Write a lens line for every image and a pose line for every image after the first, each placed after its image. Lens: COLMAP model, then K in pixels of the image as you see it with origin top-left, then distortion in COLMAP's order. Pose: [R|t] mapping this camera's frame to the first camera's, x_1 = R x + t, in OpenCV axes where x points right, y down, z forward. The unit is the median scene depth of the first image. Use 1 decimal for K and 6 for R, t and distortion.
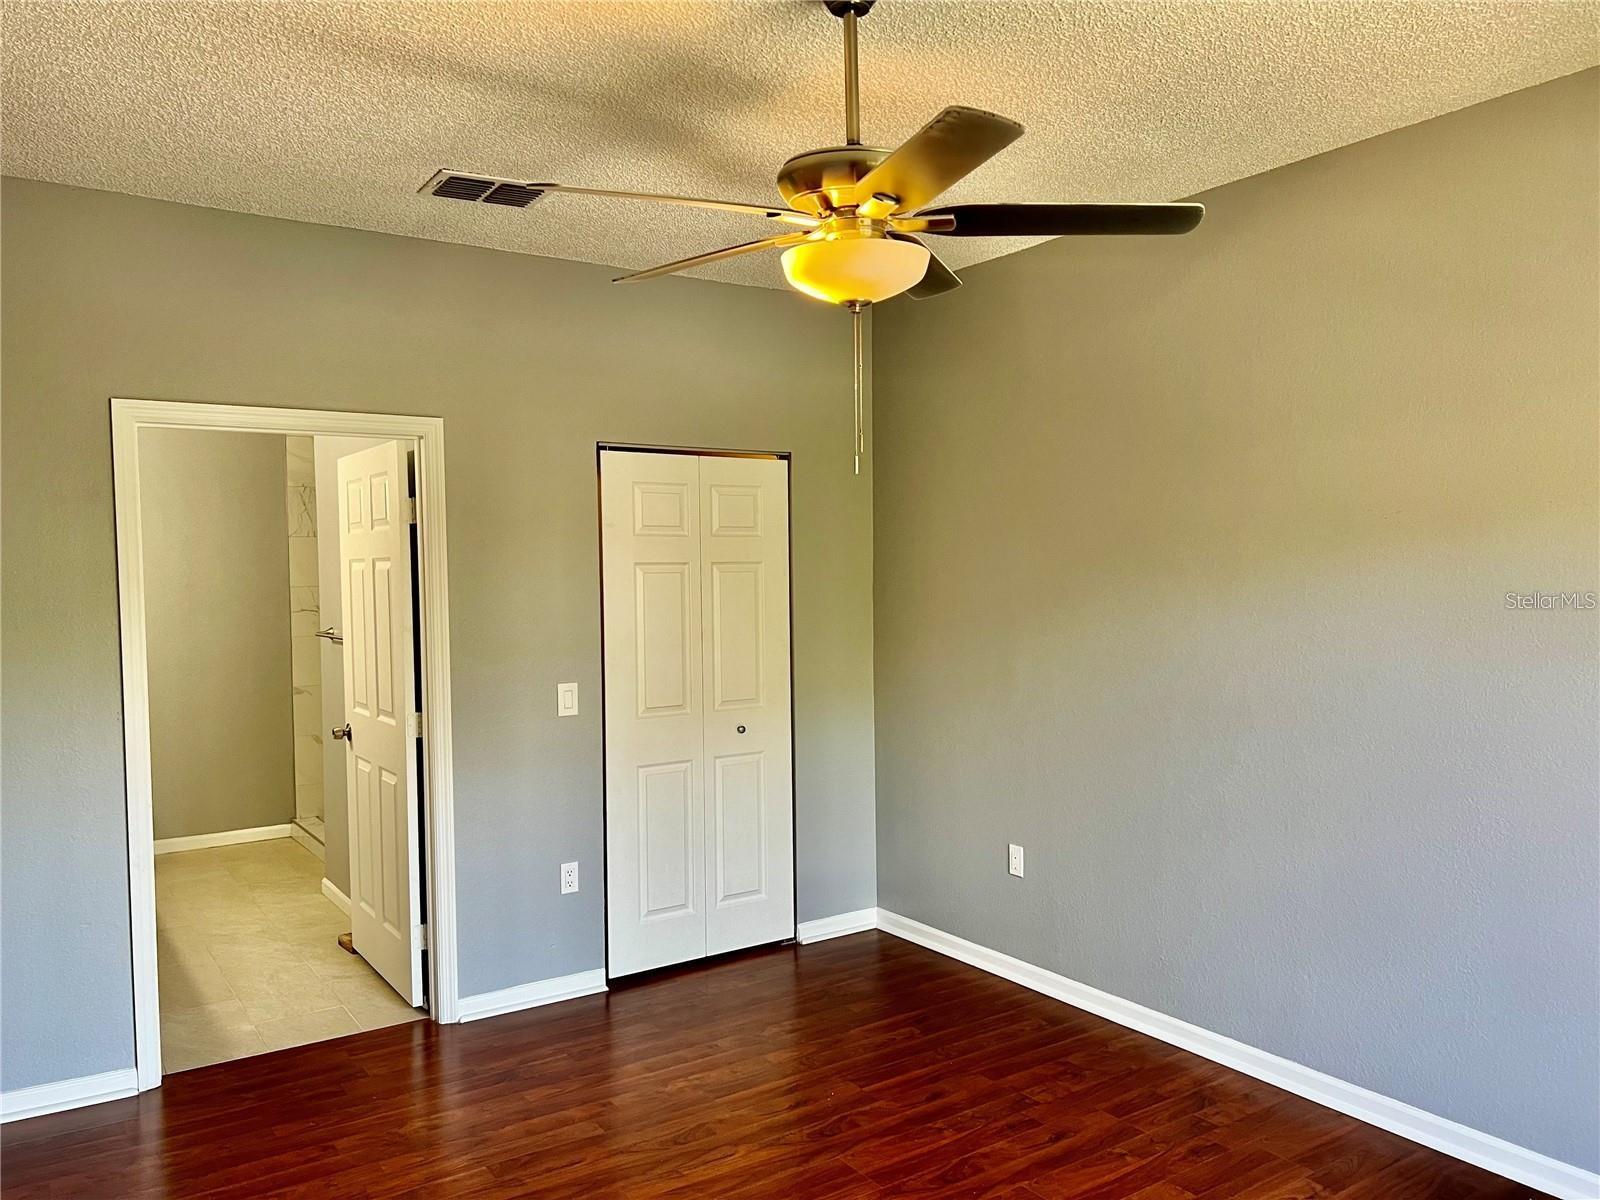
lens RADIAL K [[1183.6, 0, 796.8], [0, 1183.6, 604.1], [0, 0, 1]] dist [0.002920, 0.002078]
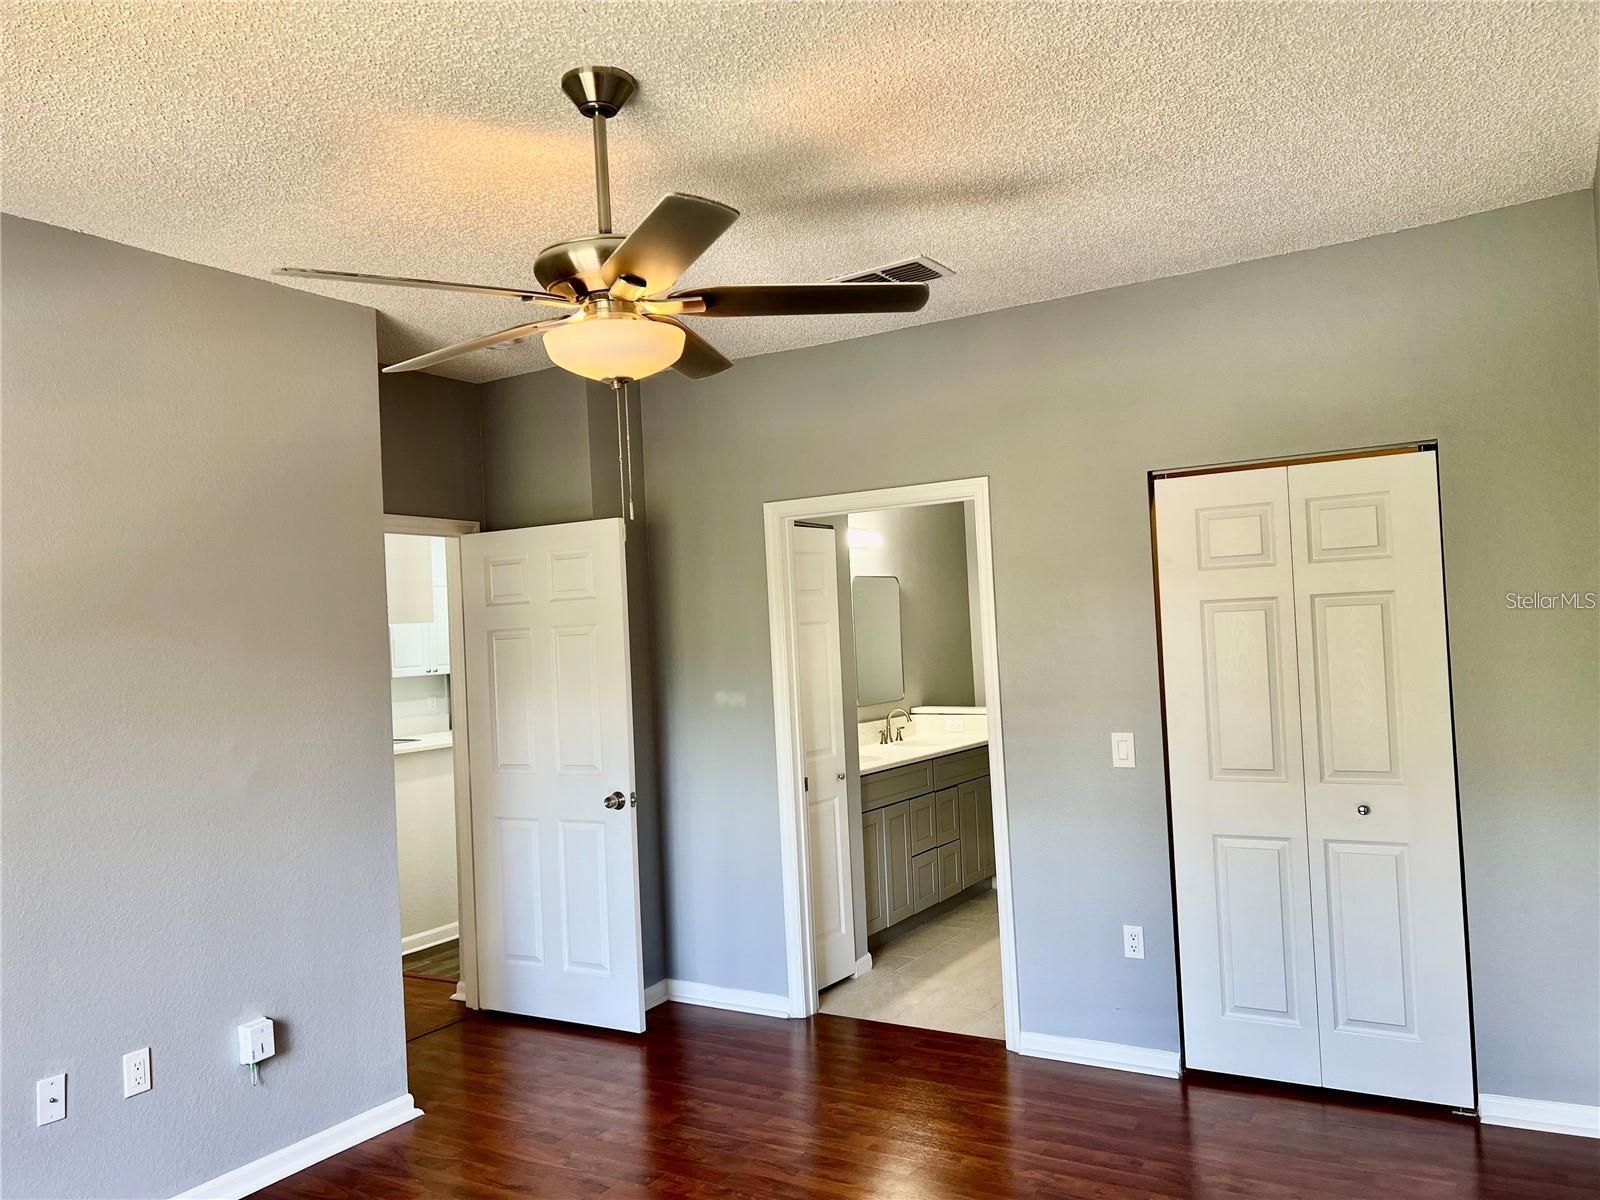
lens RADIAL K [[1183.6, 0, 796.1], [0, 1183.6, 601.8], [0, 0, 1]] dist [0.002920, 0.002078]
pose [[0.415323, -0.034522, -0.909019, 0.556156], [0.018268, 0.999395, -0.029608, -0.014158], [0.909491, -0.004309, 0.415702, 0.370880]]
